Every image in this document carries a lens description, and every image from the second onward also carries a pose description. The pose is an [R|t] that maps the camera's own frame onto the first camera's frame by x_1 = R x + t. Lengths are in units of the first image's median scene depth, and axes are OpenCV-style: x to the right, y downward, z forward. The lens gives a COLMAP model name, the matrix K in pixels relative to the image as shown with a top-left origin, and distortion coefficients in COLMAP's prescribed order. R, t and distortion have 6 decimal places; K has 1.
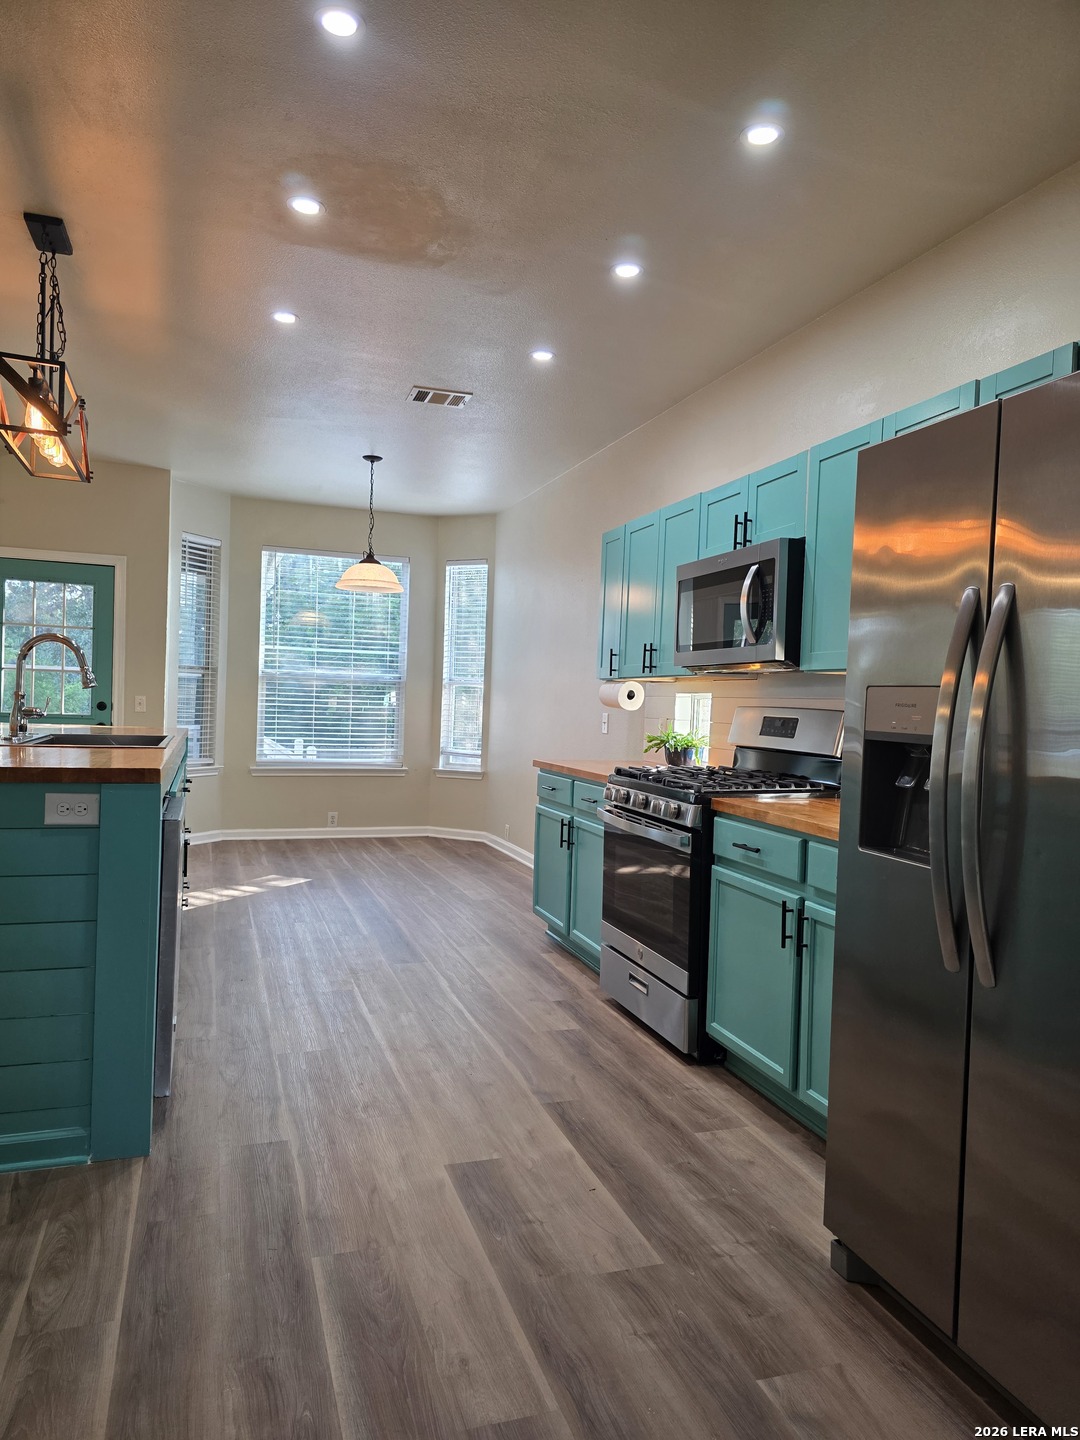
lens RADIAL K [[982.3, 0, 539.5], [0, 982.3, 708.2], [0, 0, 1]] dist [0.001493, 0.000637]
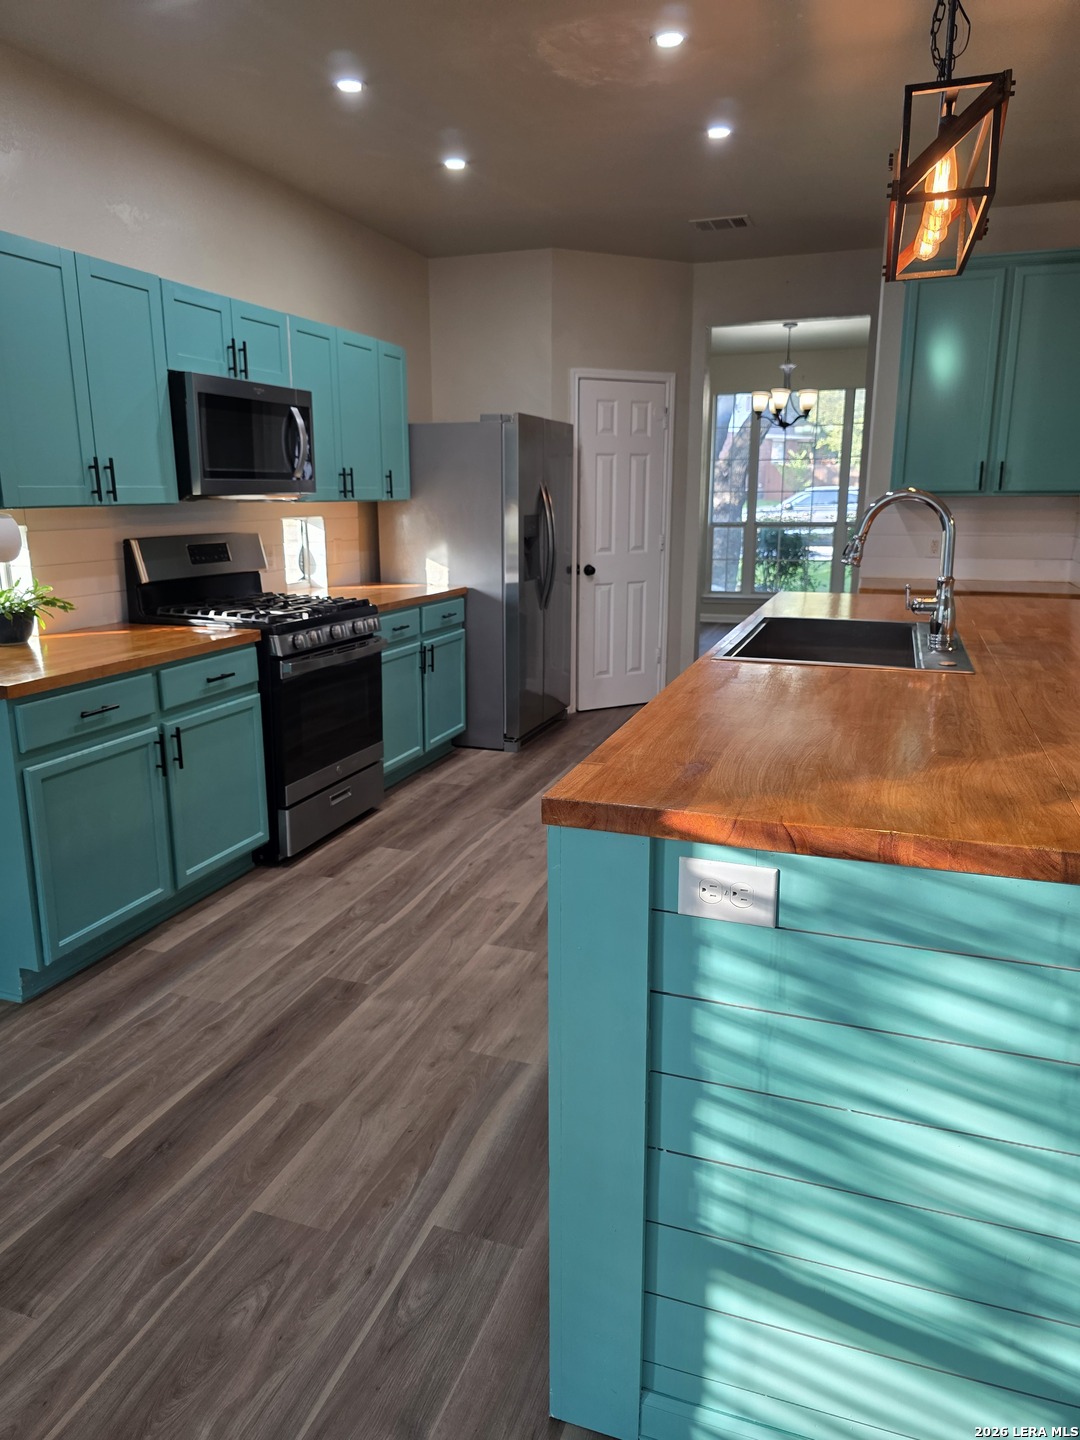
lens RADIAL K [[982.3, 0, 530.7], [0, 982.3, 728.1], [0, 0, 1]] dist [0.001493, 0.000637]
pose [[-0.788460, -0.168731, 0.591490, -0.765968], [-0.011131, 0.965395, 0.260555, -0.089775], [-0.614985, 0.198853, -0.763053, 1.840925]]
